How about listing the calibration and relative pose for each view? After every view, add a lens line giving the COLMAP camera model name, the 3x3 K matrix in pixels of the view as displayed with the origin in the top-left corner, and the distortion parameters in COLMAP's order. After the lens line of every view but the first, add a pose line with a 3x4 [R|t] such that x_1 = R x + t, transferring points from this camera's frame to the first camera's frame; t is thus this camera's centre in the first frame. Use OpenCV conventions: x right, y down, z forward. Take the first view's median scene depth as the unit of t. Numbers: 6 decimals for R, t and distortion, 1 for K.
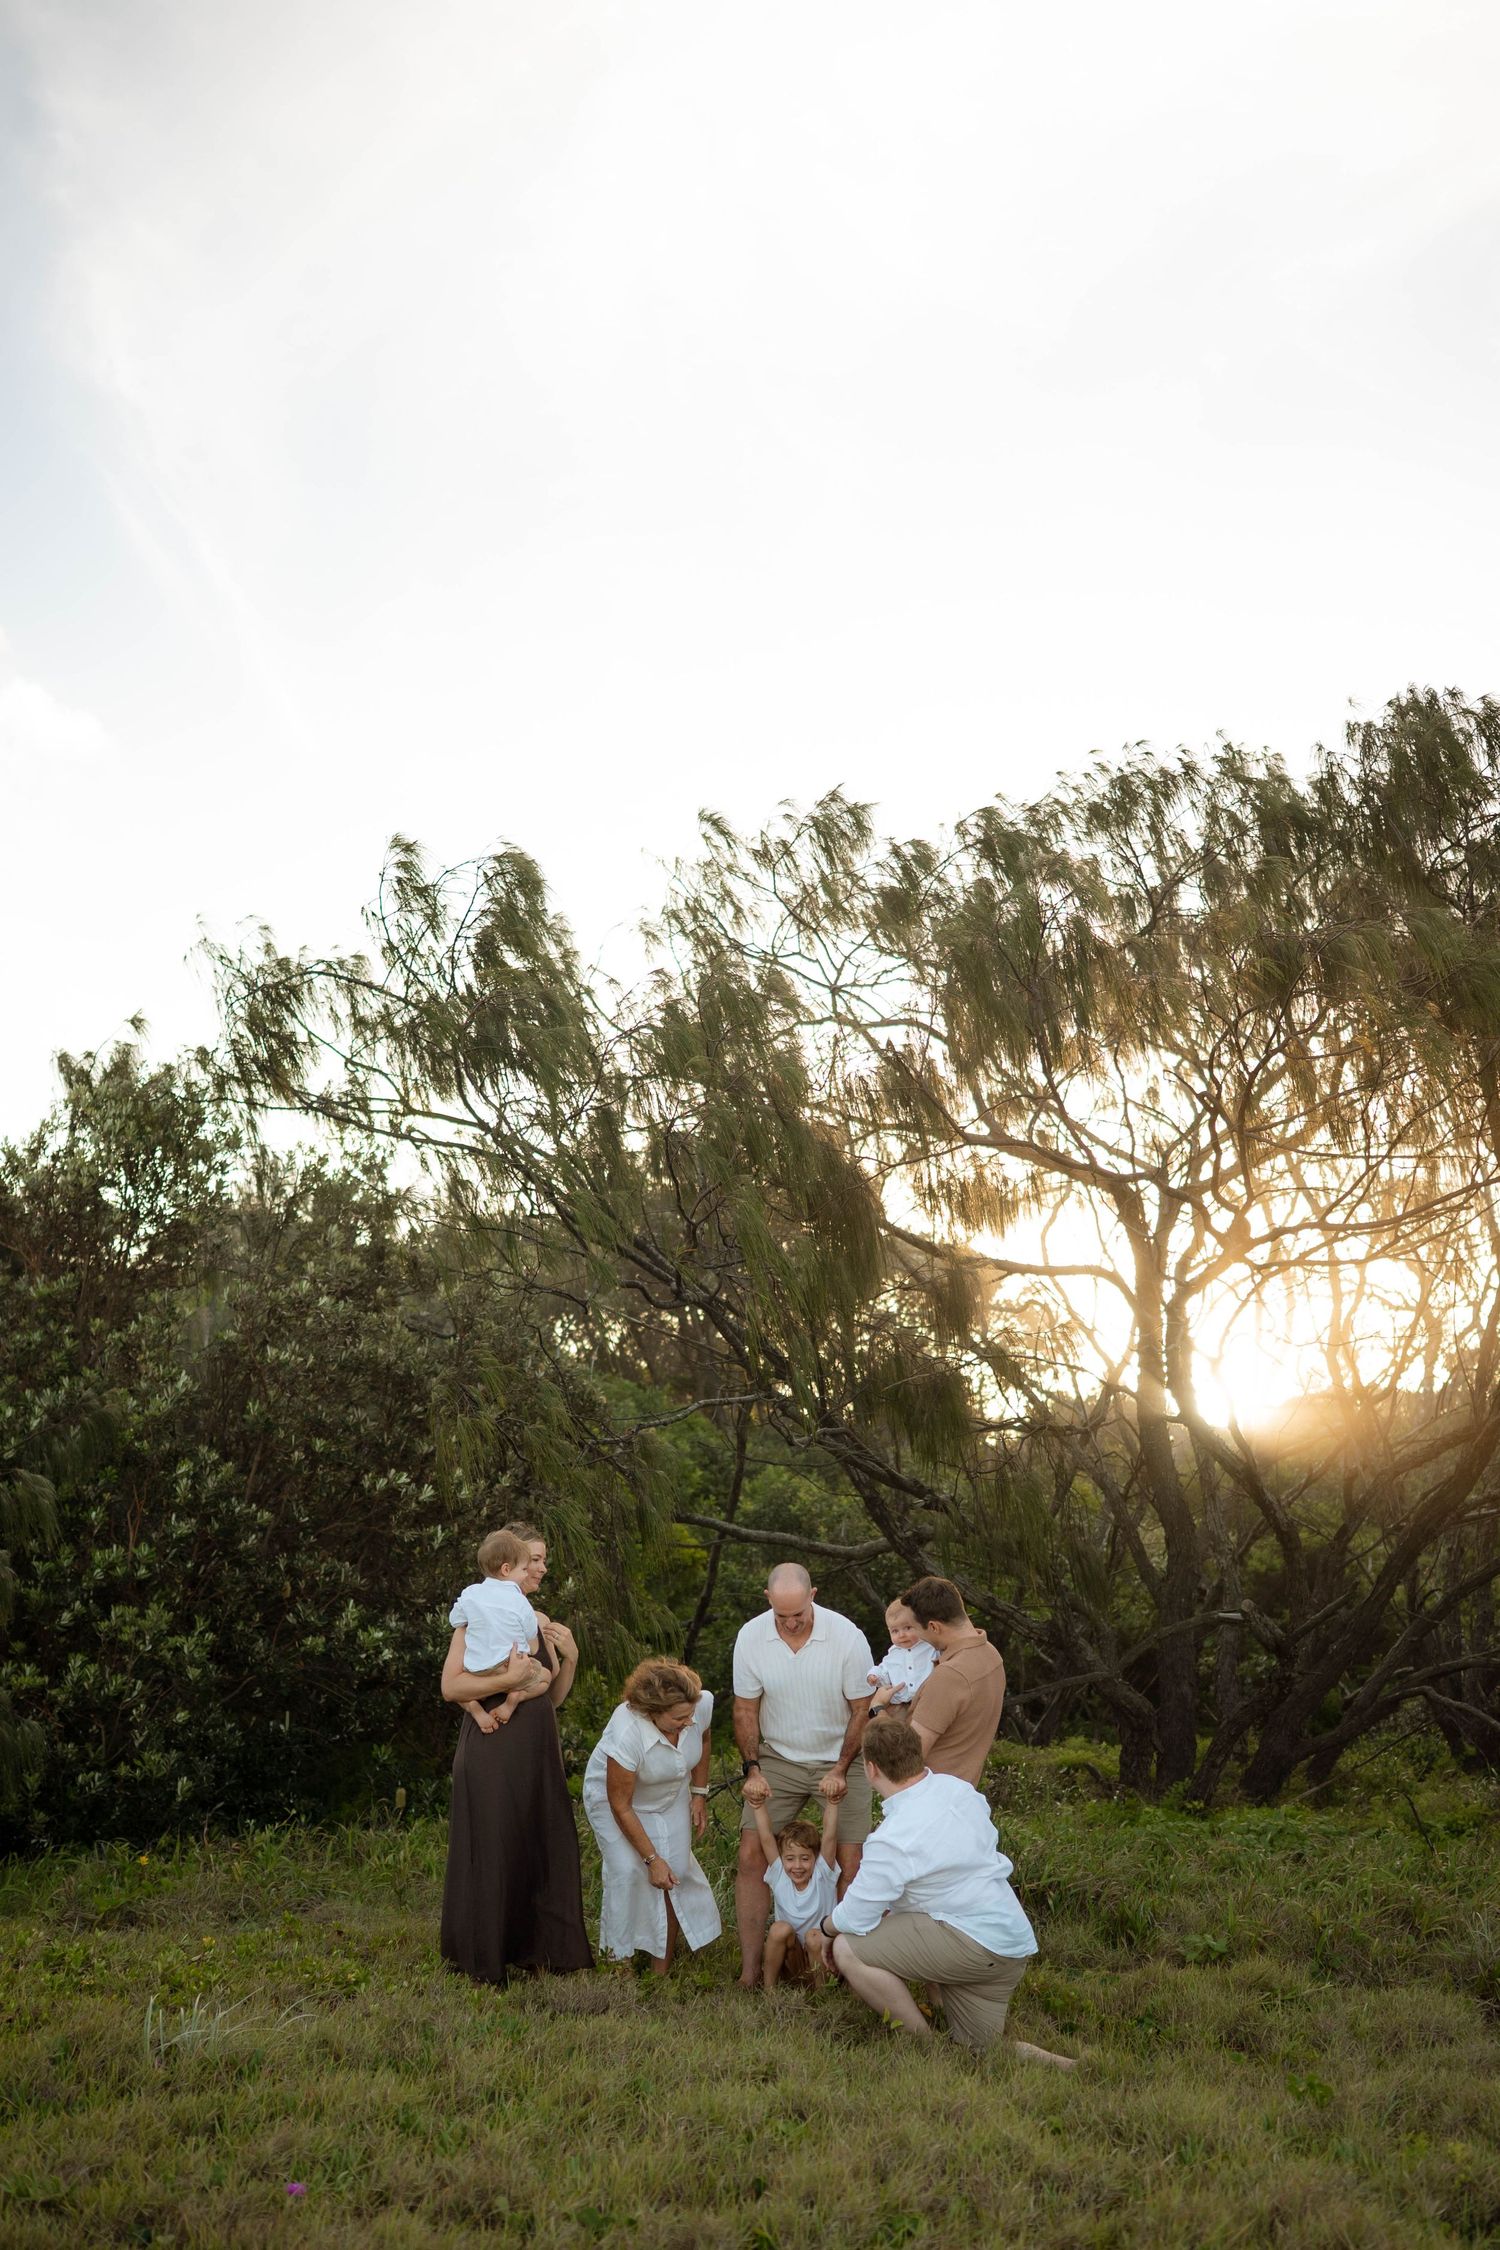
lens RADIAL K [[2287.3, 0, 762.2], [0, 2287.3, 1145.5], [0, 0, 1]] dist [-0.001973, 0.009412]
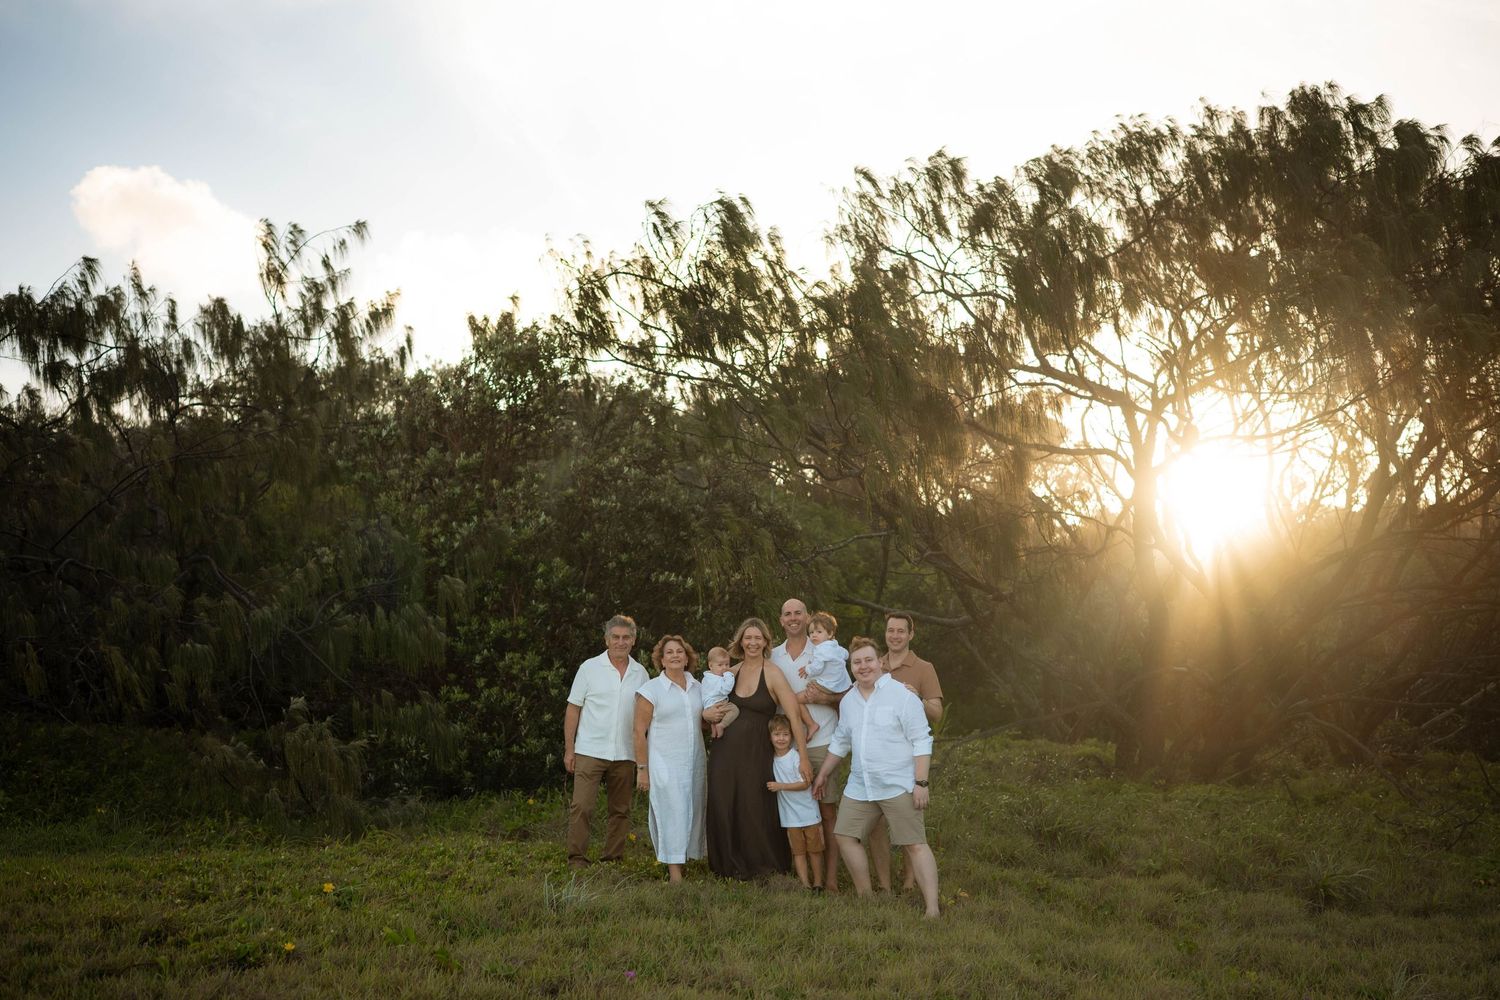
lens RADIAL K [[1581.9, 0, 784.0], [0, 1581.9, 489.0], [0, 0, 1]] dist [0.006260, 0.003851]
pose [[0.996530, 0.006895, -0.082954, 0.015681], [0.002072, 0.994199, 0.107534, -0.044610], [0.083214, -0.107332, 0.990735, -0.126840]]
